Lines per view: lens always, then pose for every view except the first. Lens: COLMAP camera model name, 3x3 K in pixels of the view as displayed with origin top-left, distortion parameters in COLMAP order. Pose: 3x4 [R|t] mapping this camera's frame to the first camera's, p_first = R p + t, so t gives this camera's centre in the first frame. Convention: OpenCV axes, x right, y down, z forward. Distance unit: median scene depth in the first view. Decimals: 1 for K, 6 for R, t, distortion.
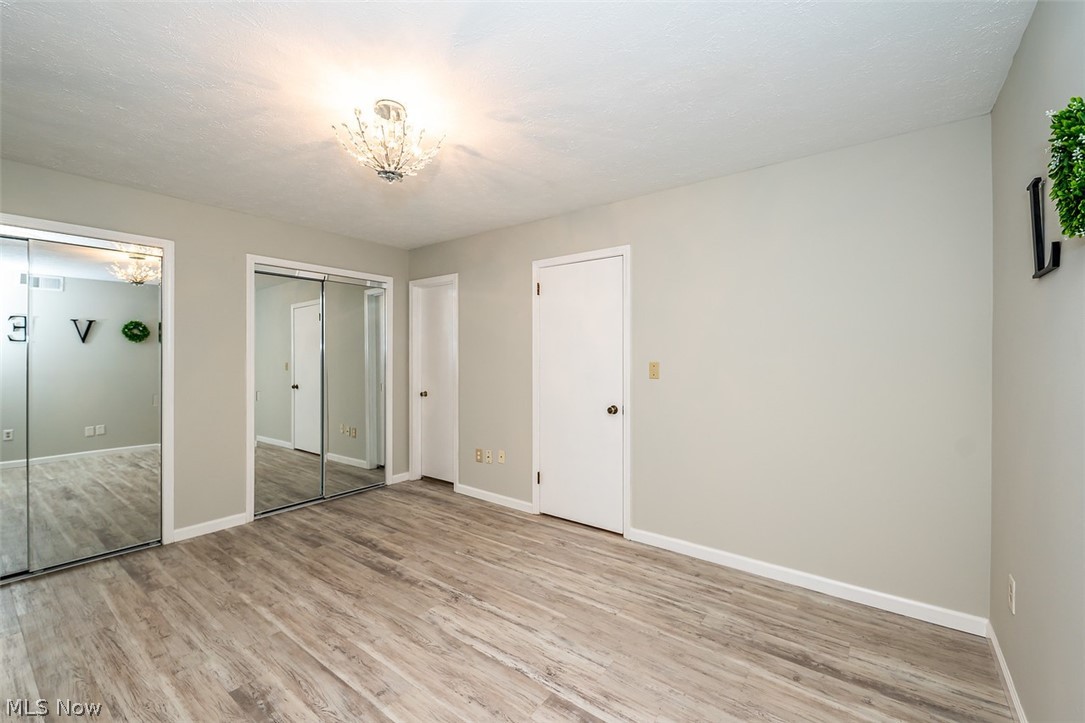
lens RADIAL K [[448.2, 0, 544.5], [0, 448.2, 356.9], [0, 0, 1]] dist [0.004174, -0.000299]
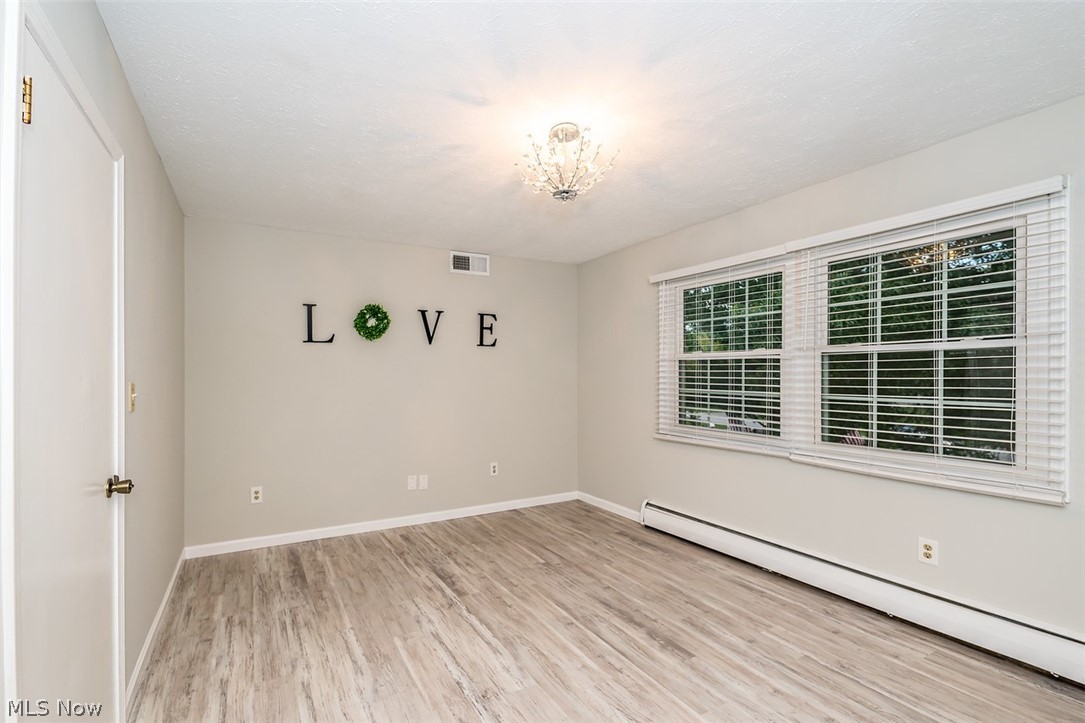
lens RADIAL K [[448.2, 0, 540.0], [0, 448.2, 370.8], [0, 0, 1]] dist [0.004174, -0.000299]
pose [[-0.940721, 0.007119, 0.339107, -0.620318], [0.004339, 0.999950, -0.008955, 0.011770], [-0.339154, -0.006952, -0.940705, 1.927211]]
